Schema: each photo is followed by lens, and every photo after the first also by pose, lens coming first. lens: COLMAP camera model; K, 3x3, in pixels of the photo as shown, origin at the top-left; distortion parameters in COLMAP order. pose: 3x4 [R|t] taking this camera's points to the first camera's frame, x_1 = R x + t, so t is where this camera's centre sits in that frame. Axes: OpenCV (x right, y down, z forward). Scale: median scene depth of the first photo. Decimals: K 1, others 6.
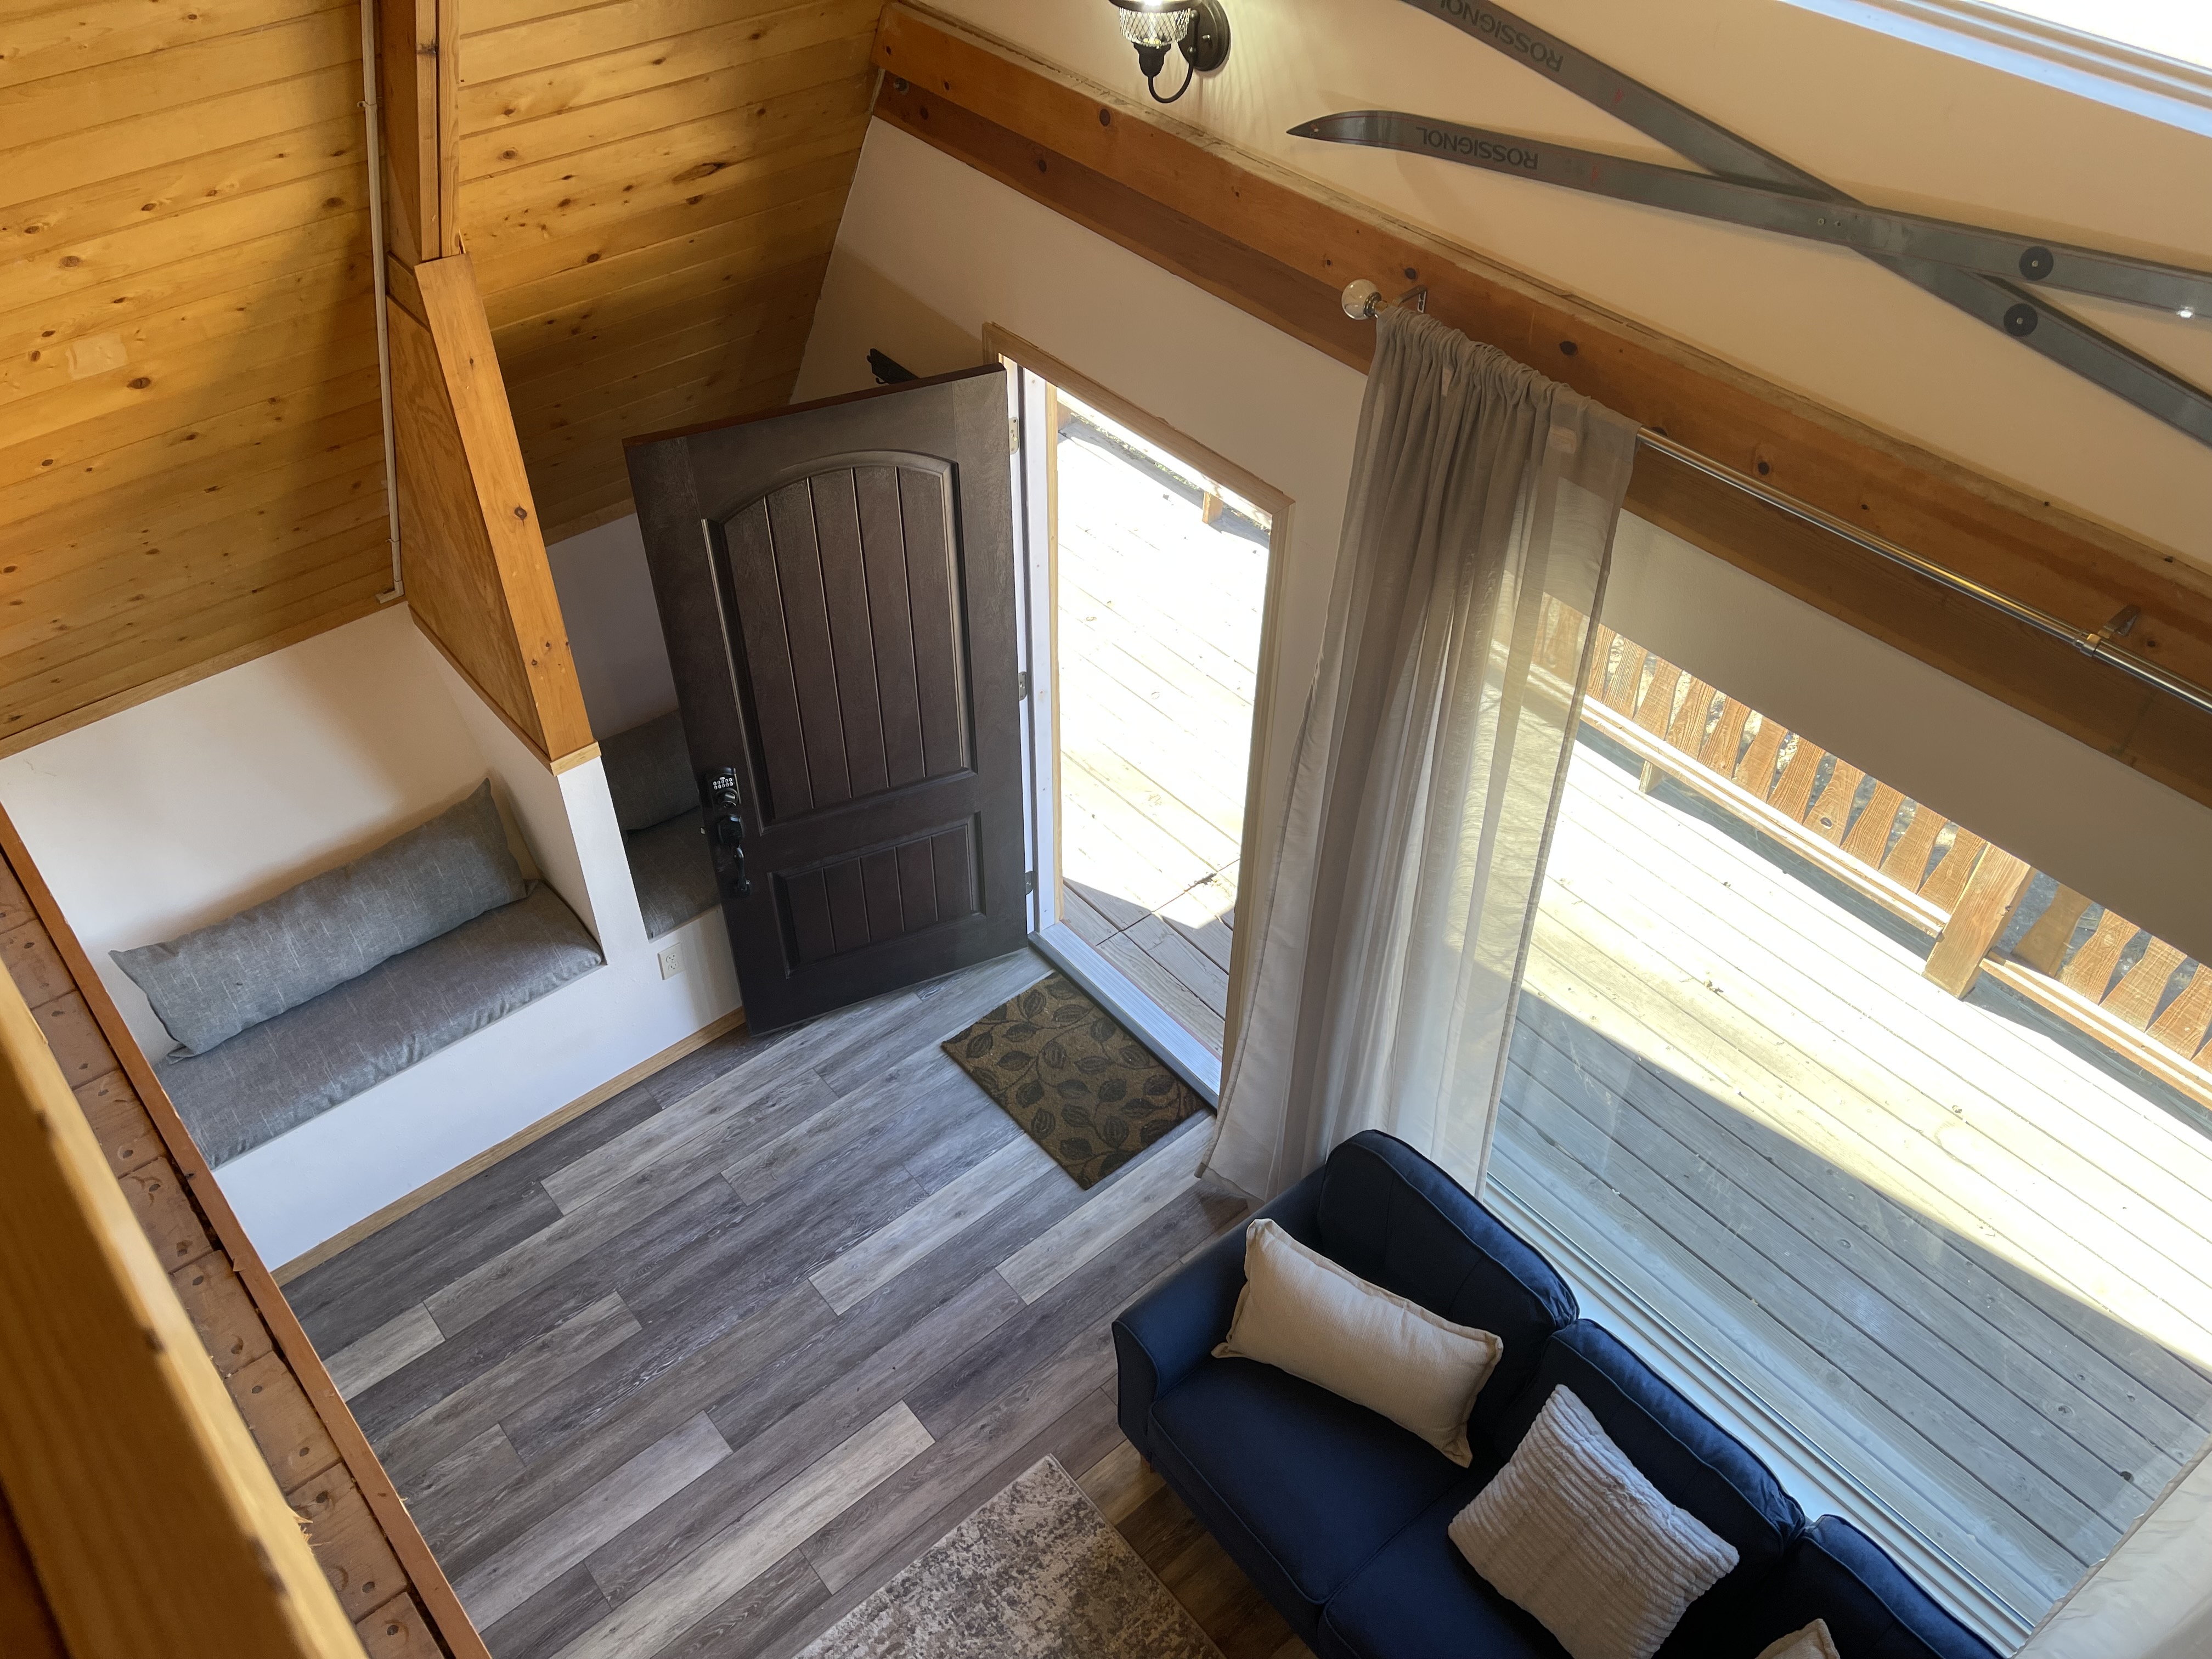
lens RADIAL K [[1676.6, 0, 1101.4], [0, 1676.6, 835.7], [0, 0, 1]] dist [0.076210, -0.098241]
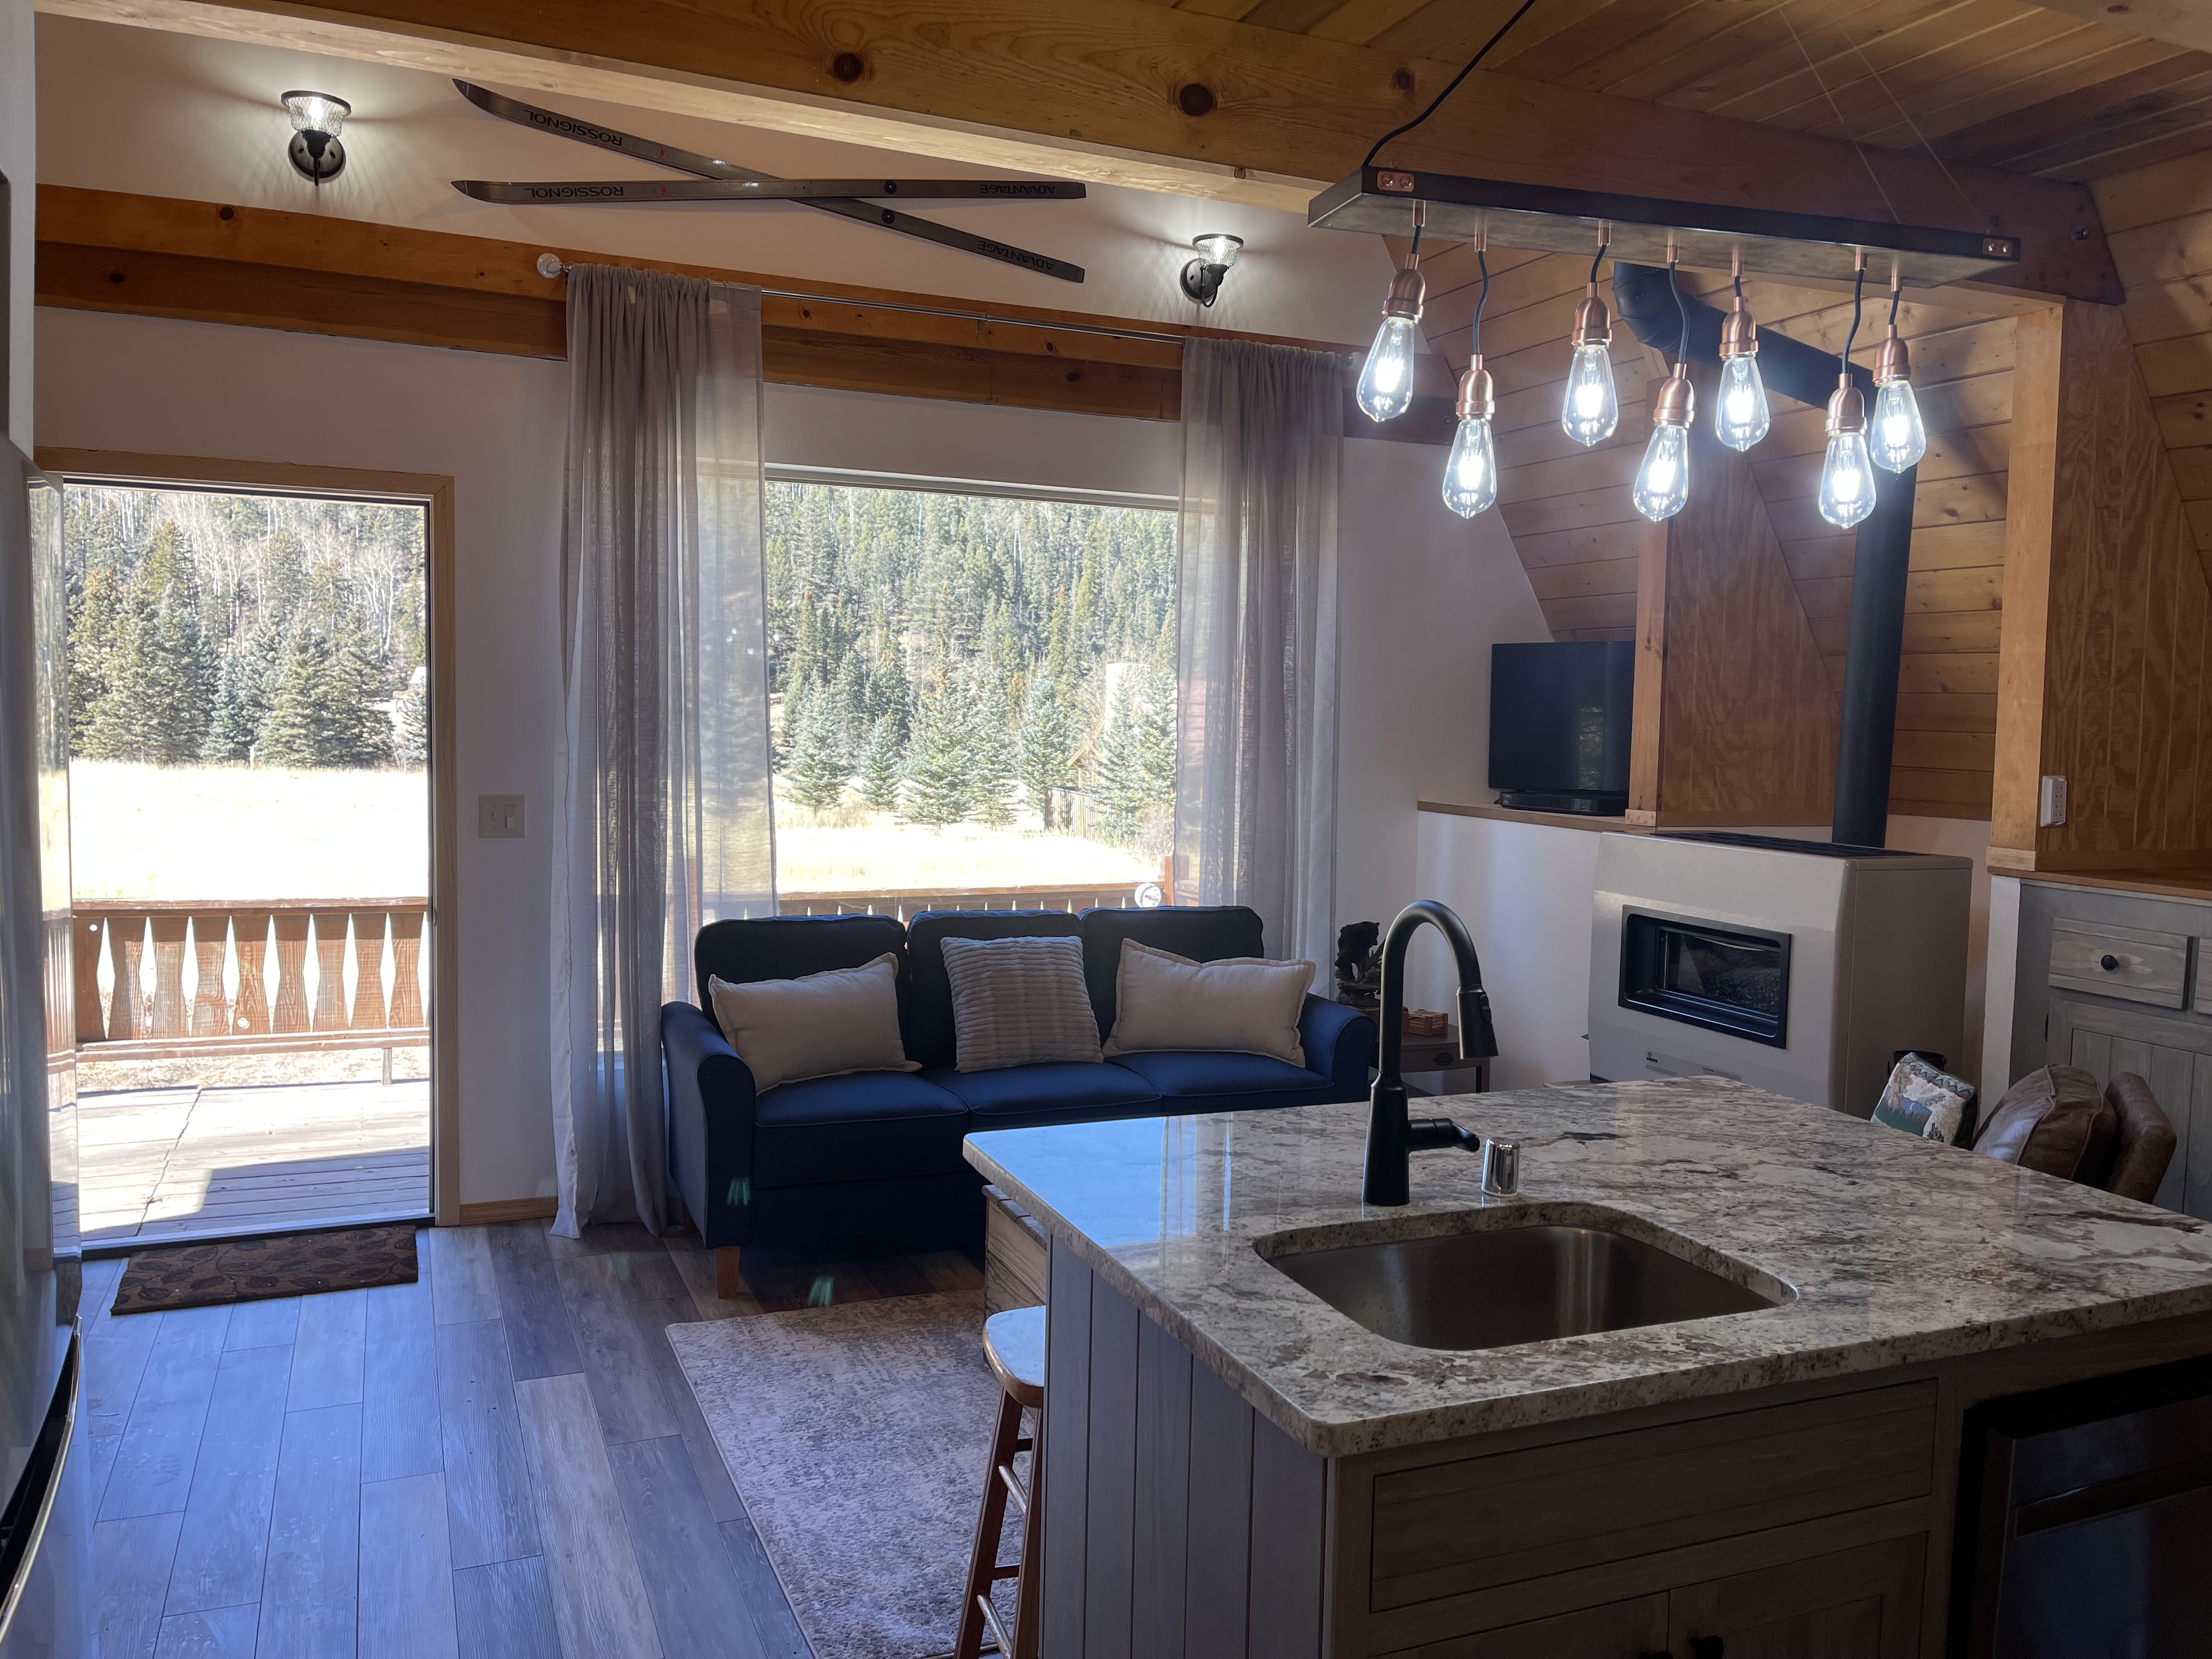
lens RADIAL K [[1676.6, 0, 1103.8], [0, 1676.6, 812.2], [0, 0, 1]] dist [0.076210, -0.098241]
pose [[0.295710, -0.061198, 0.953315, -1.024245], [0.641336, 0.752327, -0.150642, 0.533444], [-0.707986, 0.655941, 0.261719, 0.442240]]
